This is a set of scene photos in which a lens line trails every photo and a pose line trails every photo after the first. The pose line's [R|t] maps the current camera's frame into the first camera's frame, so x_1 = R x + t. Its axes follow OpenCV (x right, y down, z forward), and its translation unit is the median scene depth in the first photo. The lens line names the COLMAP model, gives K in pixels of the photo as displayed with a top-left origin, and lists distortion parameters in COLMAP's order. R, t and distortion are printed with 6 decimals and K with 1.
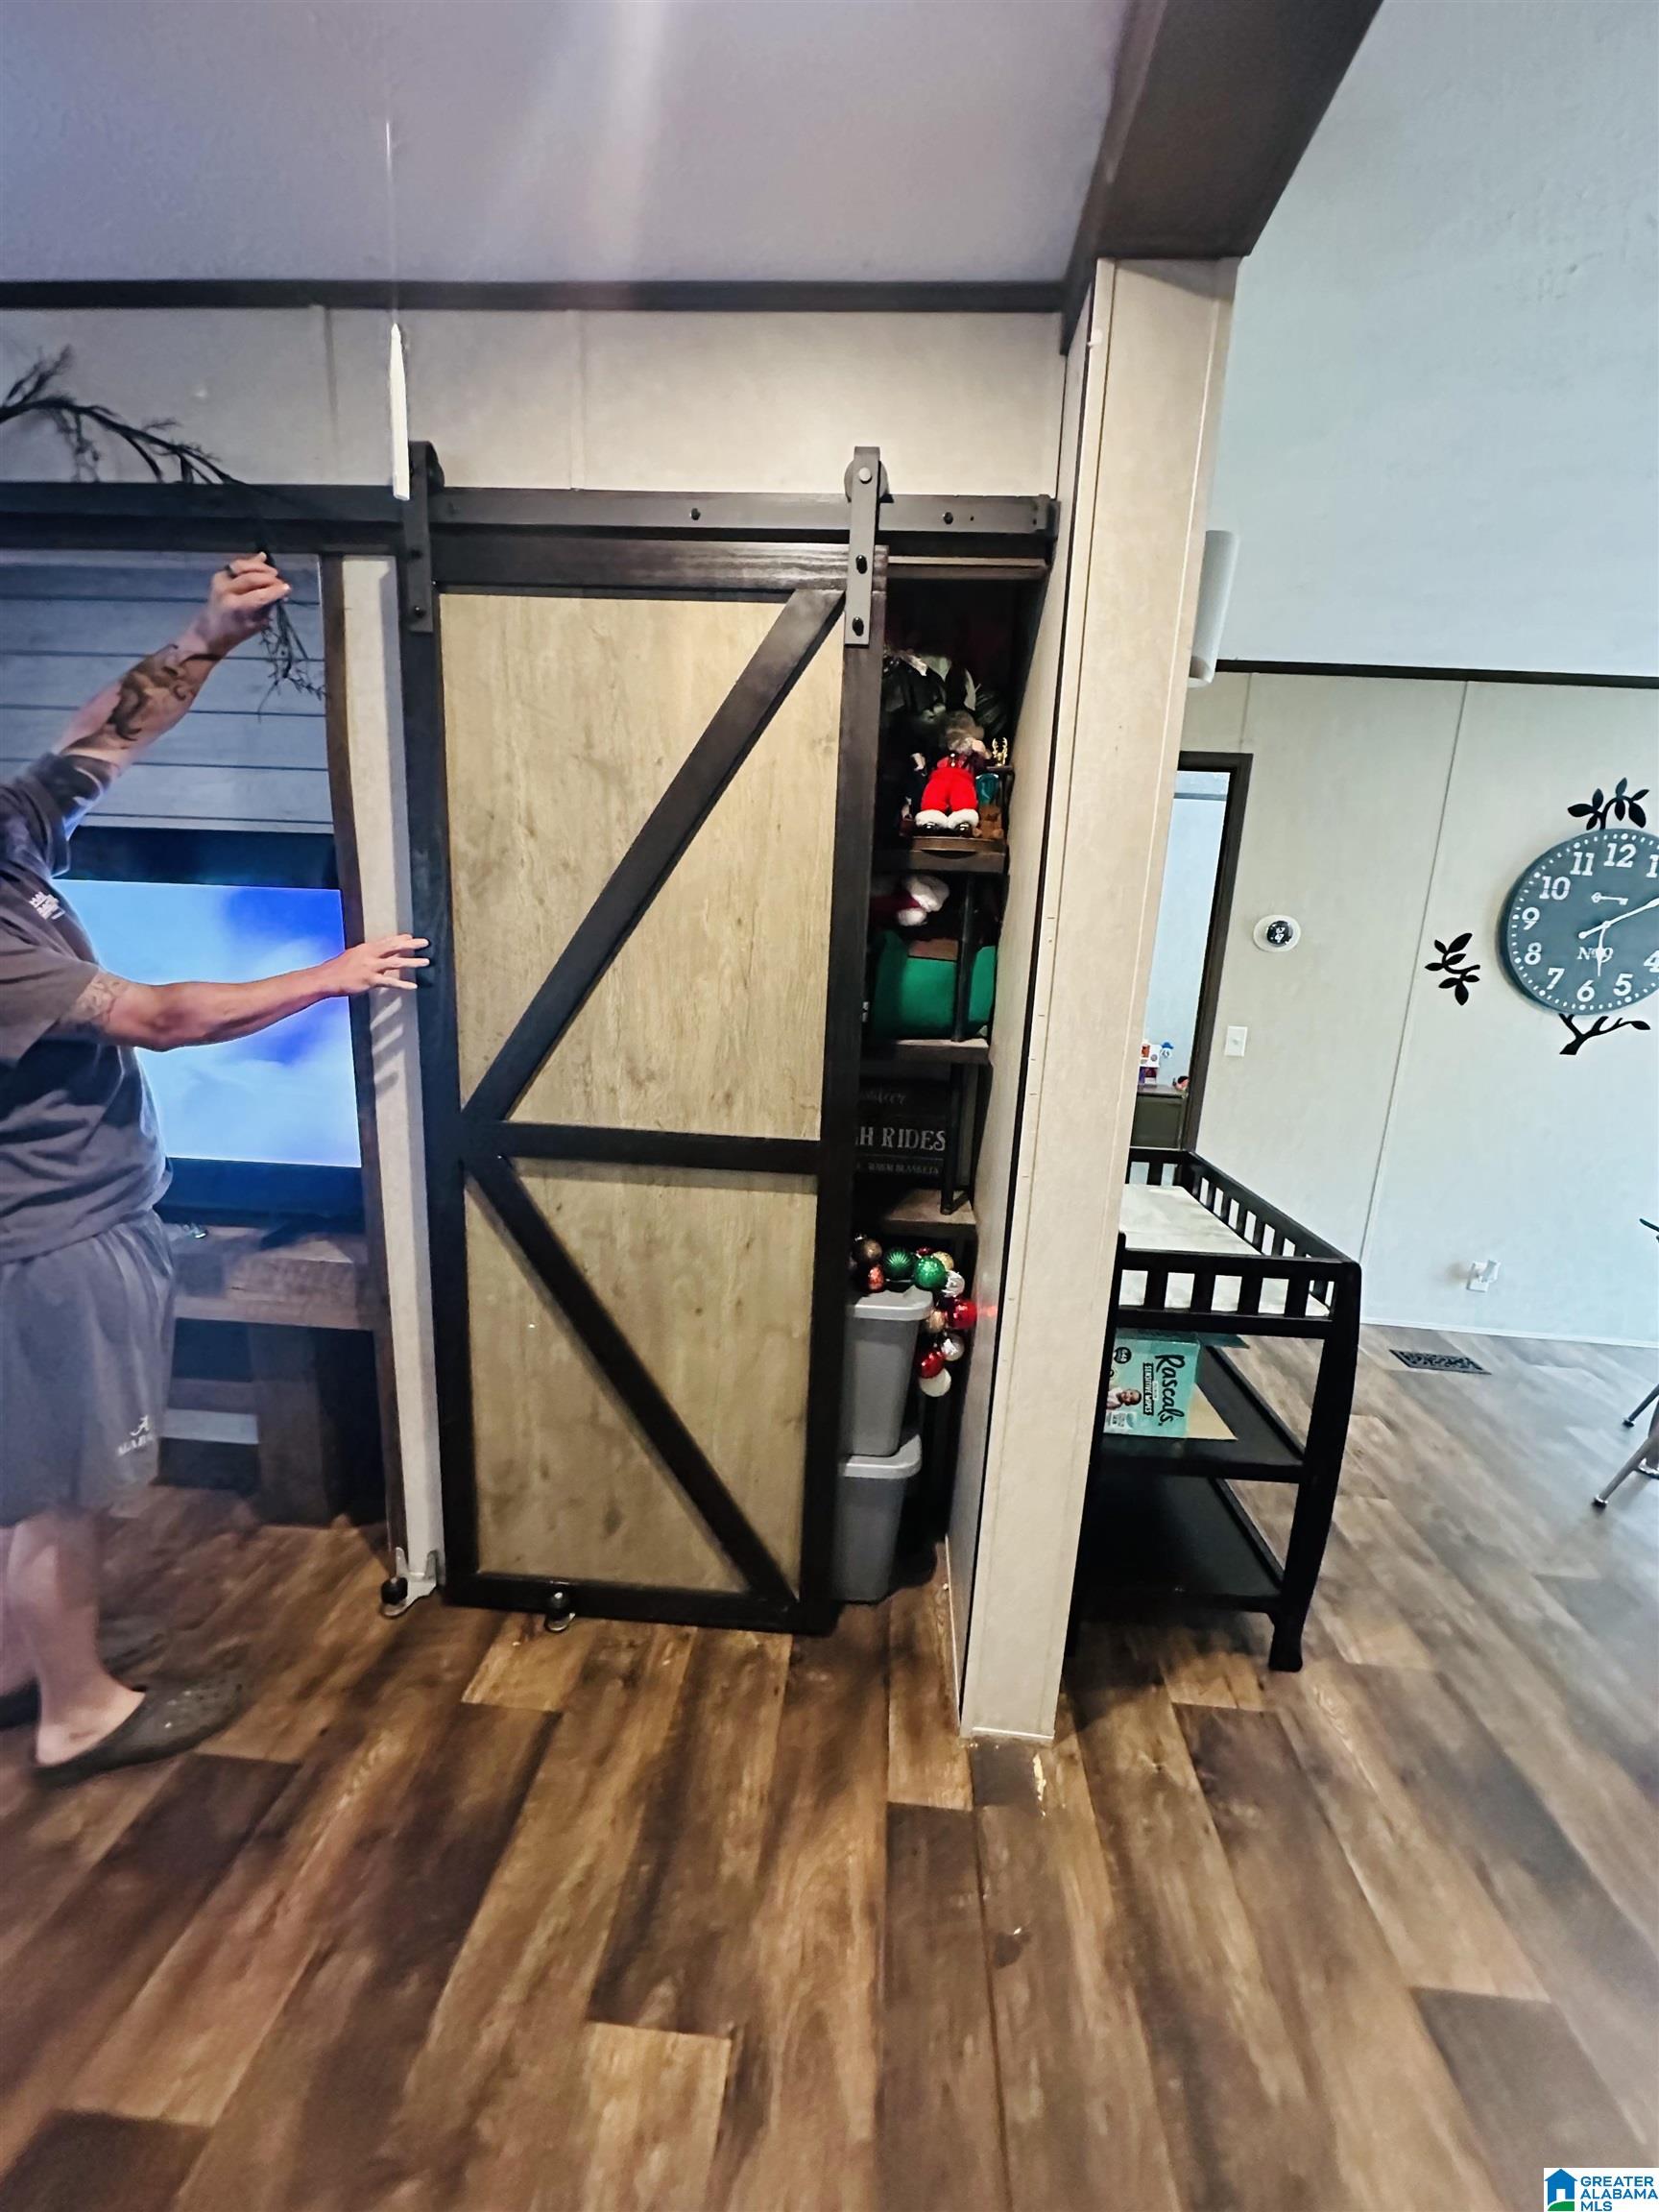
lens RADIAL K [[887.3, 0, 829.0], [0, 887.3, 1115.9], [0, 0, 1]] dist [-0.001010, 0.000483]
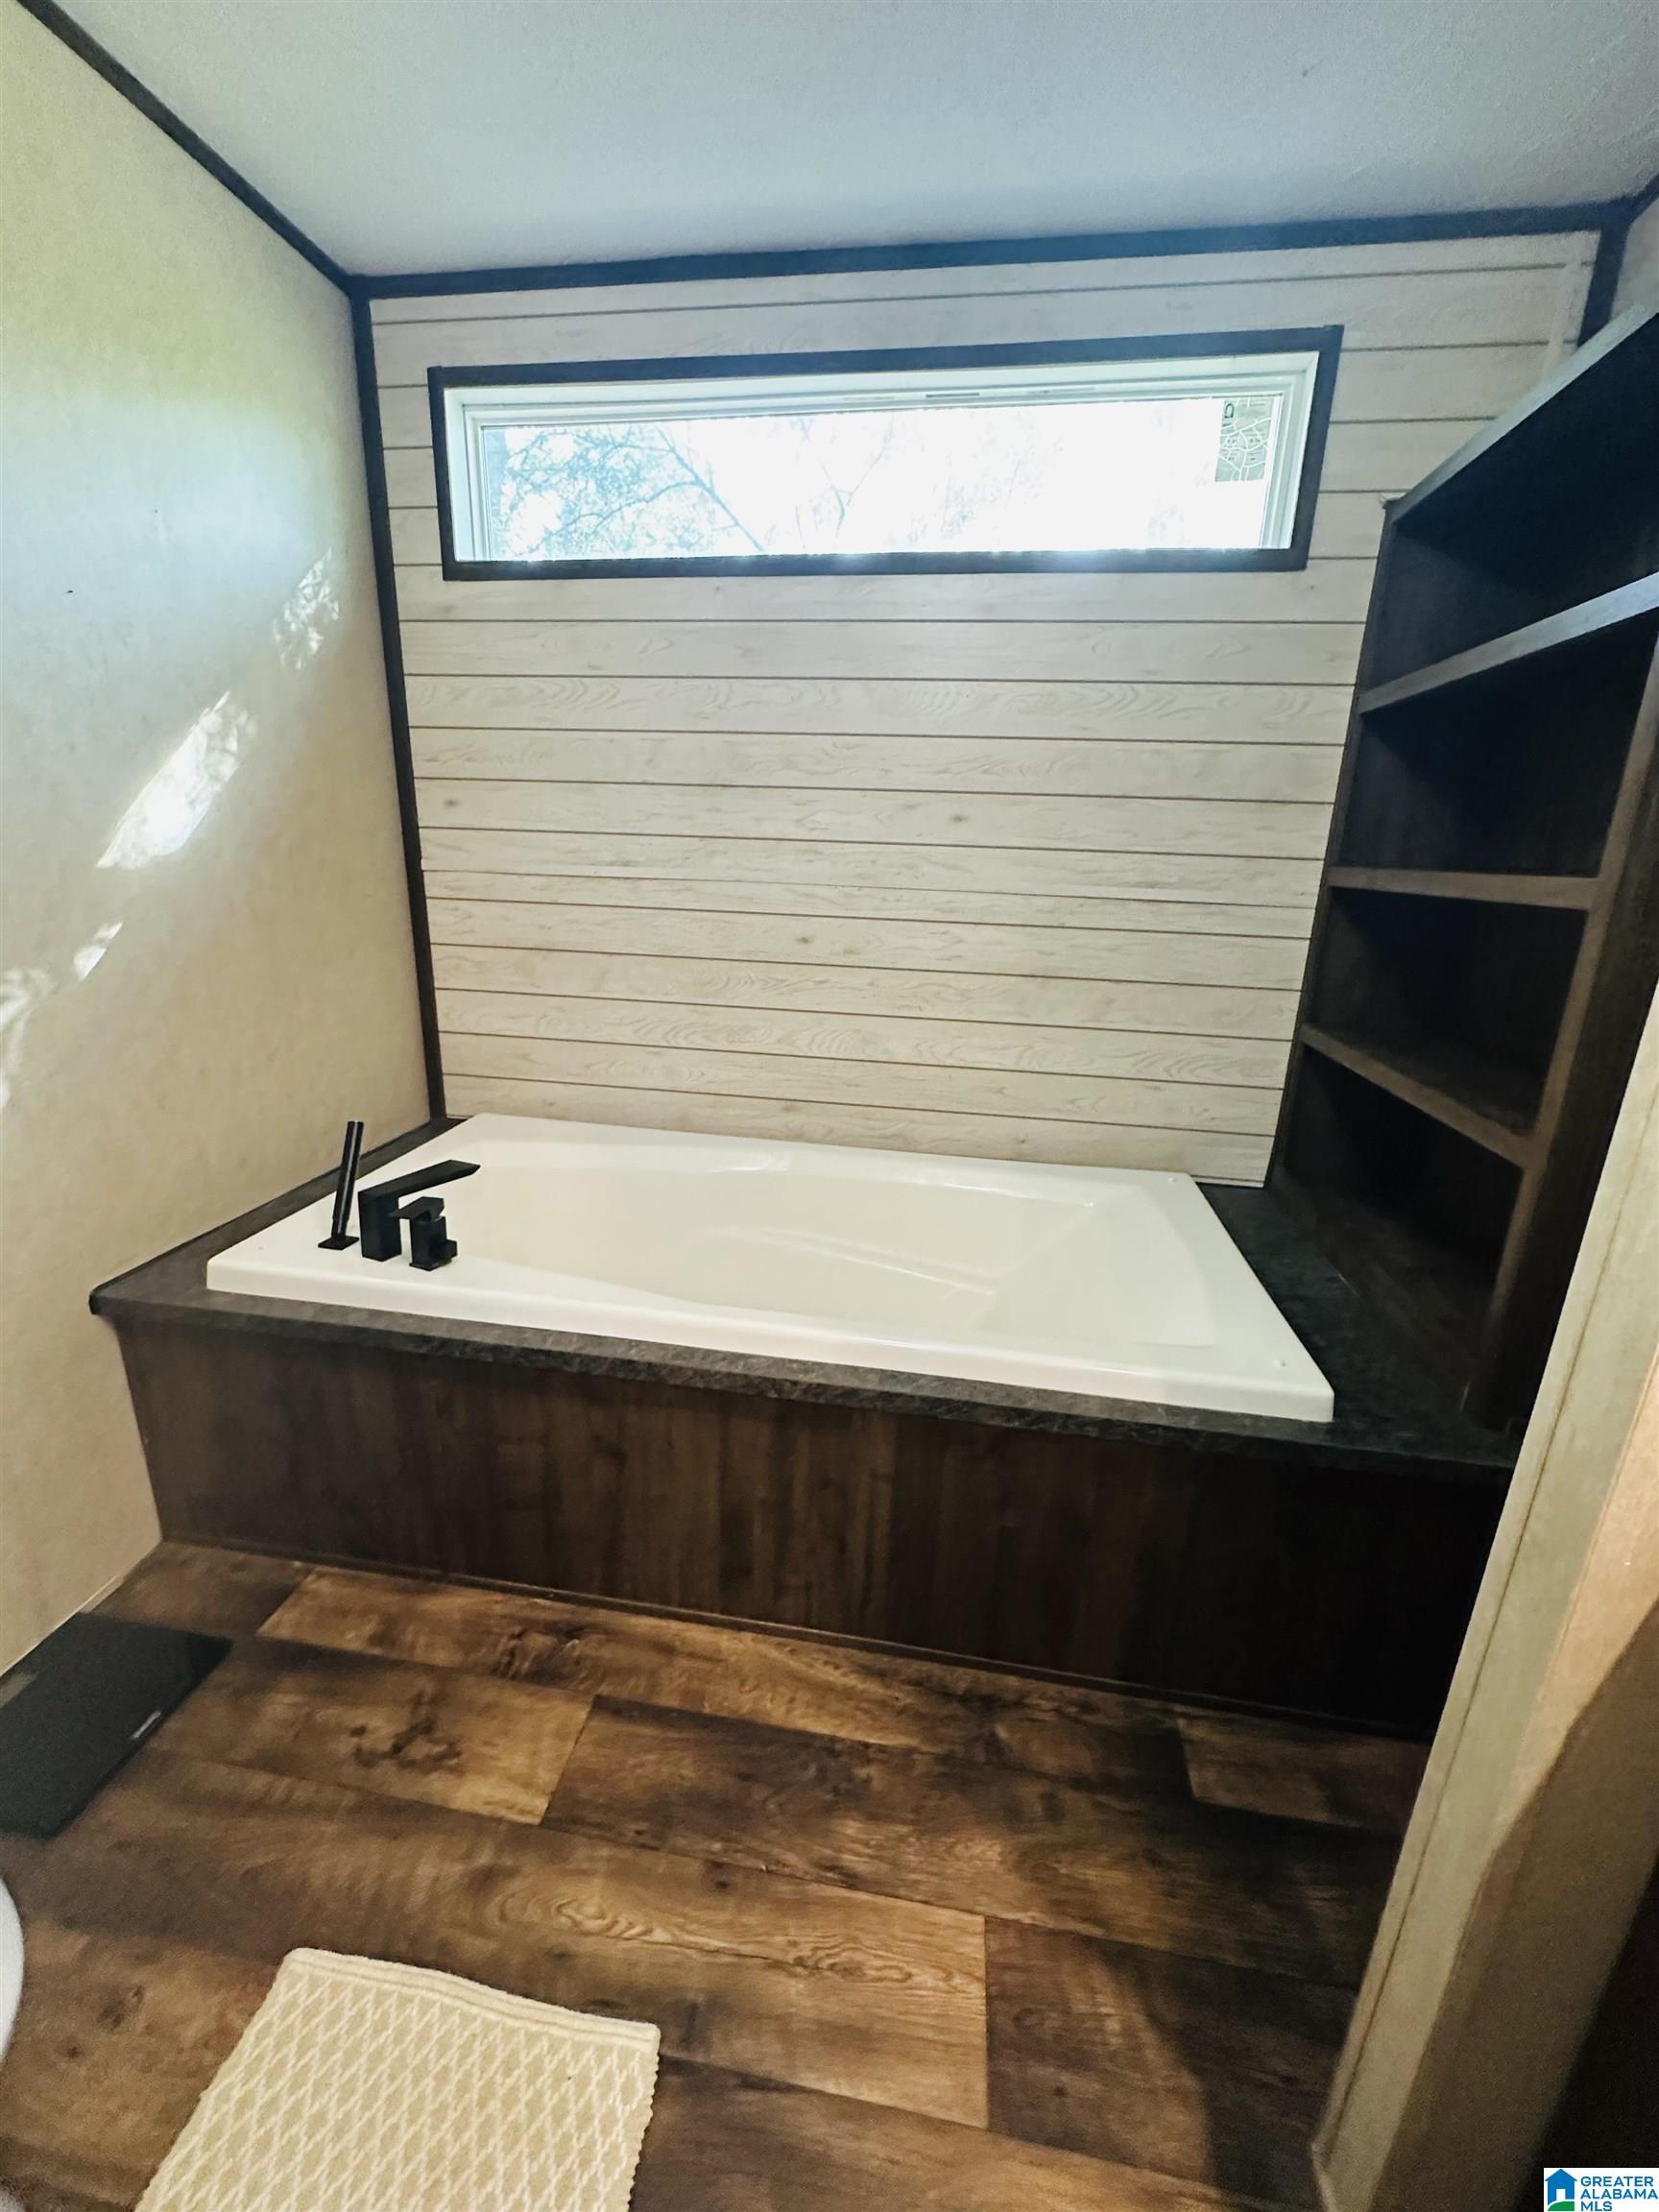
lens RADIAL K [[887.3, 0, 828.7], [0, 887.3, 1103.1], [0, 0, 1]] dist [-0.001010, 0.000483]
pose [[0.084324, -0.321151, 0.943266, -1.089427], [0.176911, 0.936424, 0.303007, -0.097197], [-0.980608, 0.141323, 0.135778, 0.702391]]
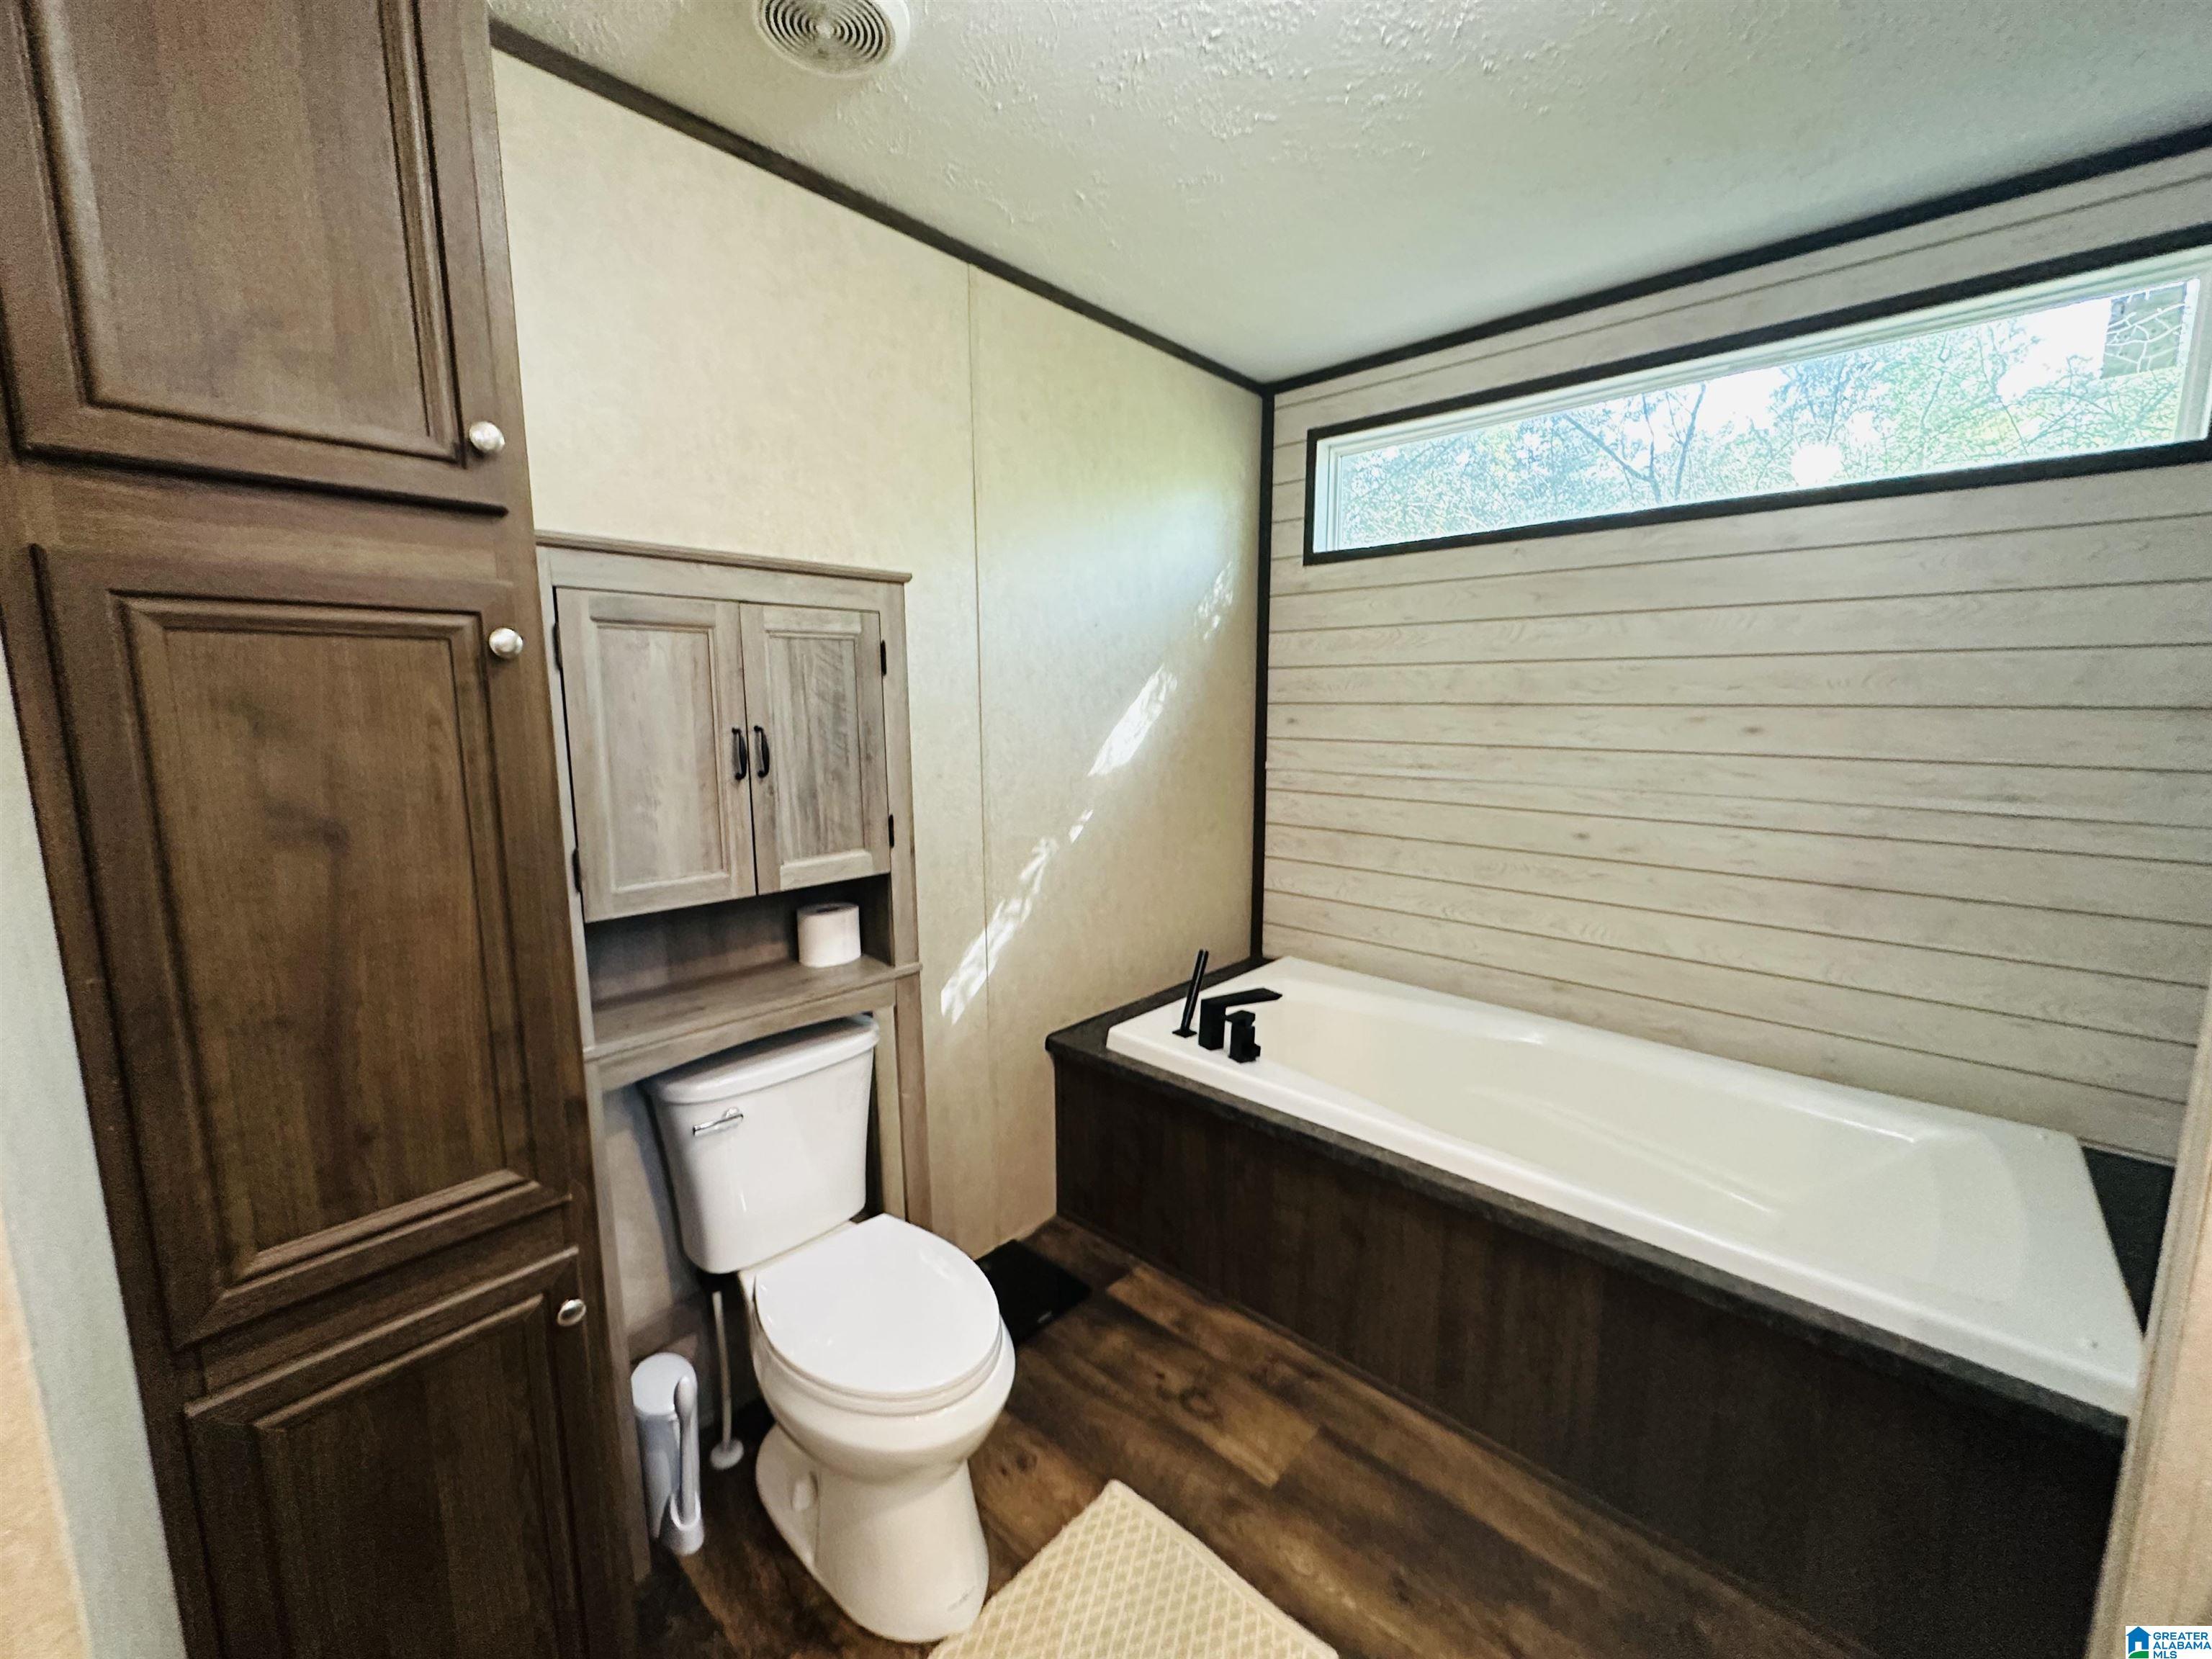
lens RADIAL K [[887.3, 0, 1106.5], [0, 887.3, 826.1], [0, 0, 1]] dist [-0.001010, 0.000483]
pose [[0.623708, -0.159278, 0.765258, -1.422947], [0.191028, 0.980392, 0.048362, -0.180393], [-0.757956, 0.116022, 0.641905, 0.504401]]
